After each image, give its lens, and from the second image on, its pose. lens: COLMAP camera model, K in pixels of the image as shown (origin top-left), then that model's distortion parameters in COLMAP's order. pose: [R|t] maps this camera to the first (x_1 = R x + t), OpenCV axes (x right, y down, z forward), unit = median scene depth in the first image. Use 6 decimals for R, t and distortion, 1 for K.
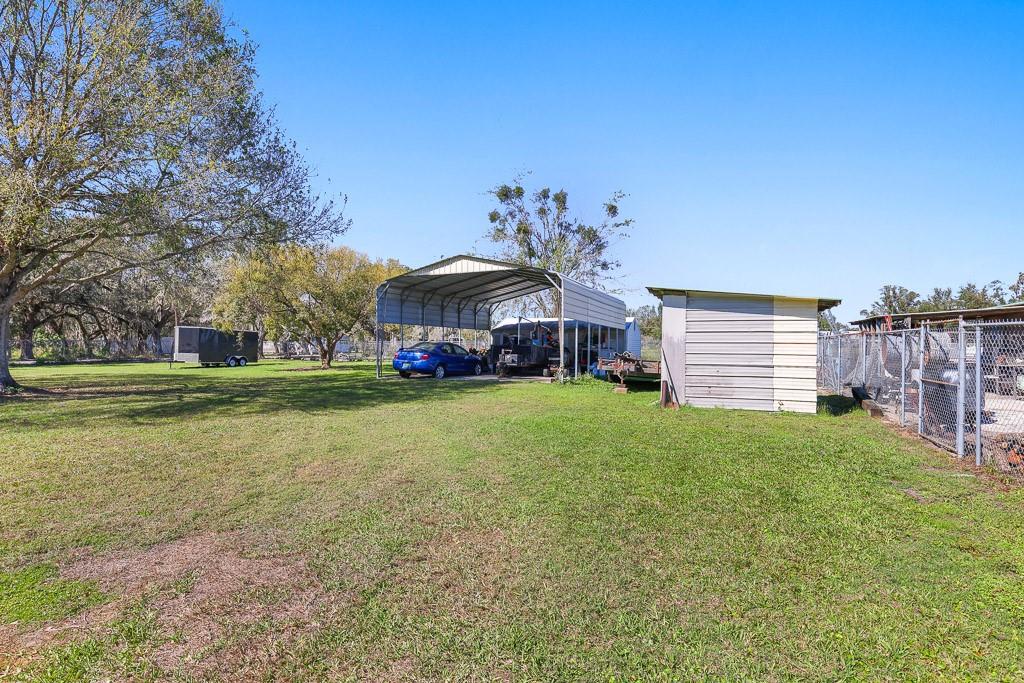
lens RADIAL K [[540.0, 0, 514.6], [0, 540.0, 344.4], [0, 0, 1]] dist [-0.000855, -0.000435]
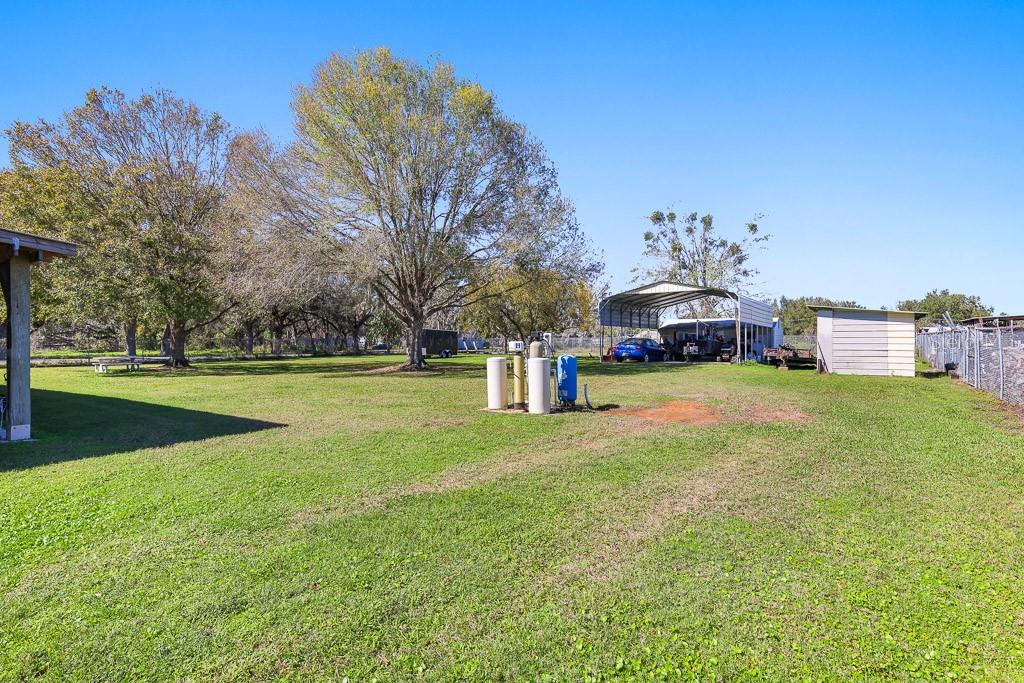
lens RADIAL K [[540.0, 0, 508.3], [0, 540.0, 336.9], [0, 0, 1]] dist [-0.000855, -0.000435]
pose [[0.979497, -0.008528, -0.201280, -0.168983], [0.007164, 0.999946, -0.007502, 0.000354], [0.201333, 0.005906, 0.979505, -0.433925]]
